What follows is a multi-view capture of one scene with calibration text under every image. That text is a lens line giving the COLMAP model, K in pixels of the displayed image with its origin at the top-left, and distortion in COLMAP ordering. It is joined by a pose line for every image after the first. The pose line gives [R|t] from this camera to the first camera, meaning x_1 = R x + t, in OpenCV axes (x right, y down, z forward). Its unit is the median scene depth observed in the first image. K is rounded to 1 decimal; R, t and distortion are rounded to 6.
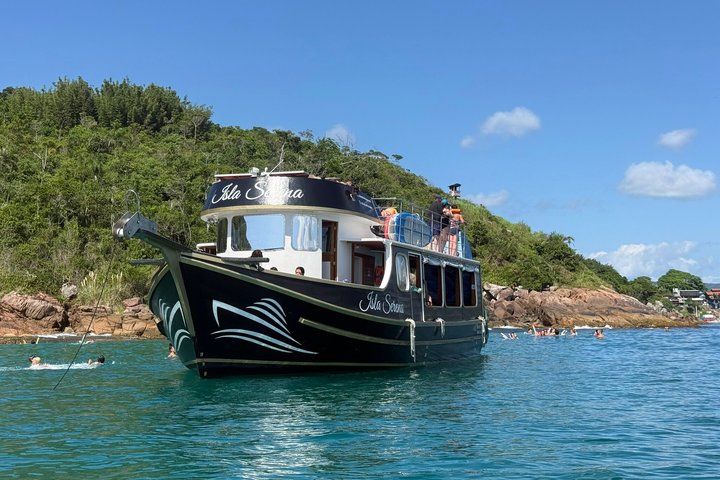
lens RADIAL K [[1023.2, 0, 360.0], [0, 1023.2, 240.0], [0, 0, 1]] dist [0.122698, -0.087024]
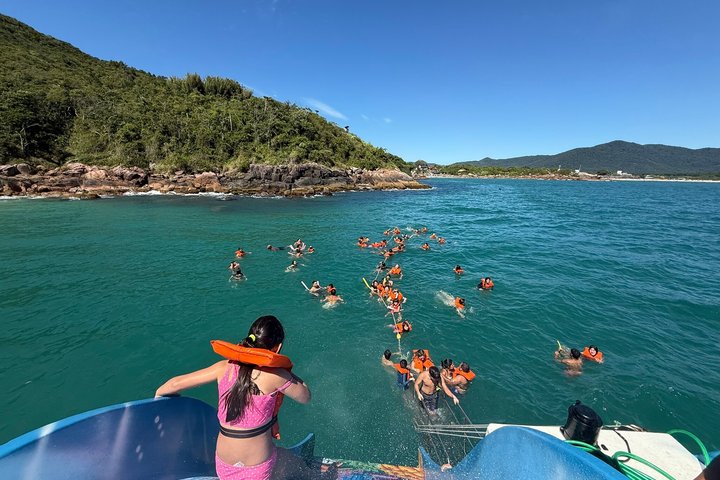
lens RADIAL K [[289.4, 0, 360.0], [0, 289.4, 240.0], [0, 0, 1]] dist [0.001905, -0.000325]
pose [[0.994172, 0.008608, 0.107457, 0.067021], [-0.041193, 0.951499, 0.304880, -0.004923], [-0.099621, -0.307530, 0.946309, 0.253456]]
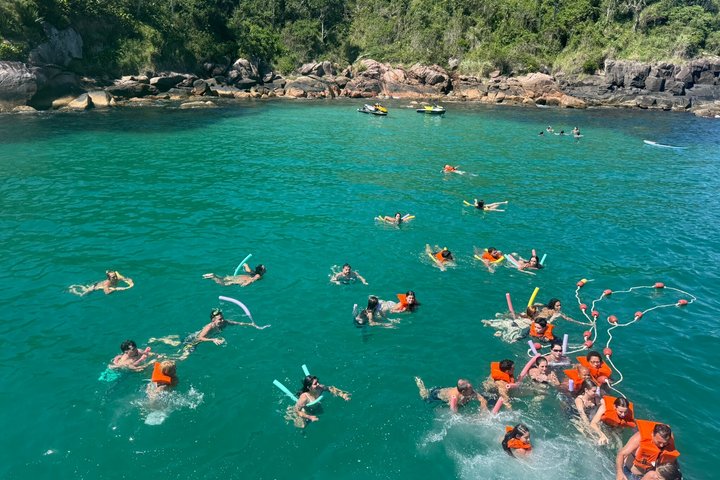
lens RADIAL K [[516.6, 0, 360.0], [0, 516.6, 240.0], [0, 0, 1]] dist [0.047088, -0.050456]
pose [[0.907918, 0.171898, -0.382277, -0.055232], [-0.003238, 0.914884, 0.403705, -0.015156], [0.419135, -0.365293, 0.831196, 0.171893]]
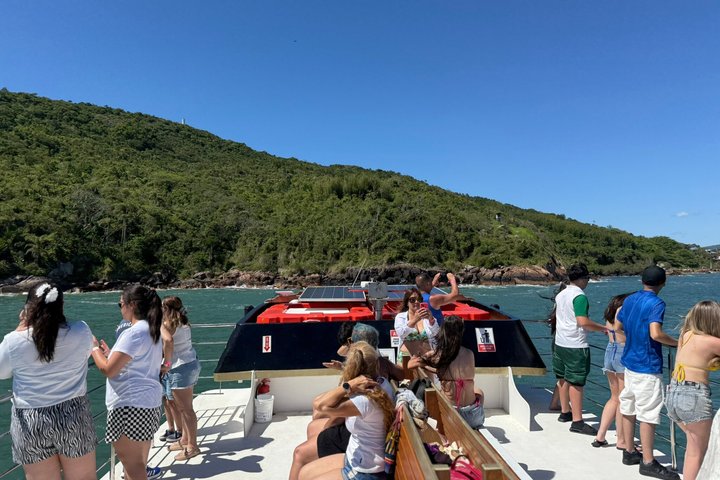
lens RADIAL K [[511.2, 0, 360.0], [0, 511.2, 240.0], [0, 0, 1]] dist [0.107827, -0.140271]
pose [[0.918542, -0.010863, -0.395174, 0.350792], [0.024111, 0.999301, 0.028575, -0.050558], [0.394587, -0.035776, 0.918162, -0.133837]]
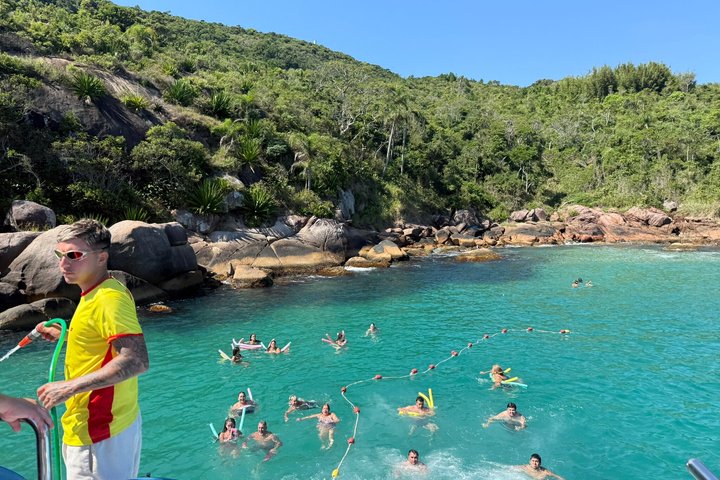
lens RADIAL K [[511.2, 0, 360.0], [0, 511.2, 240.0], [0, 0, 1]] dist [0.107827, -0.140271]
pose [[0.831410, 0.033572, -0.554645, -0.179166], [0.048630, 0.989947, 0.132816, -0.016468], [0.553528, -0.137397, 0.821419, 0.111015]]
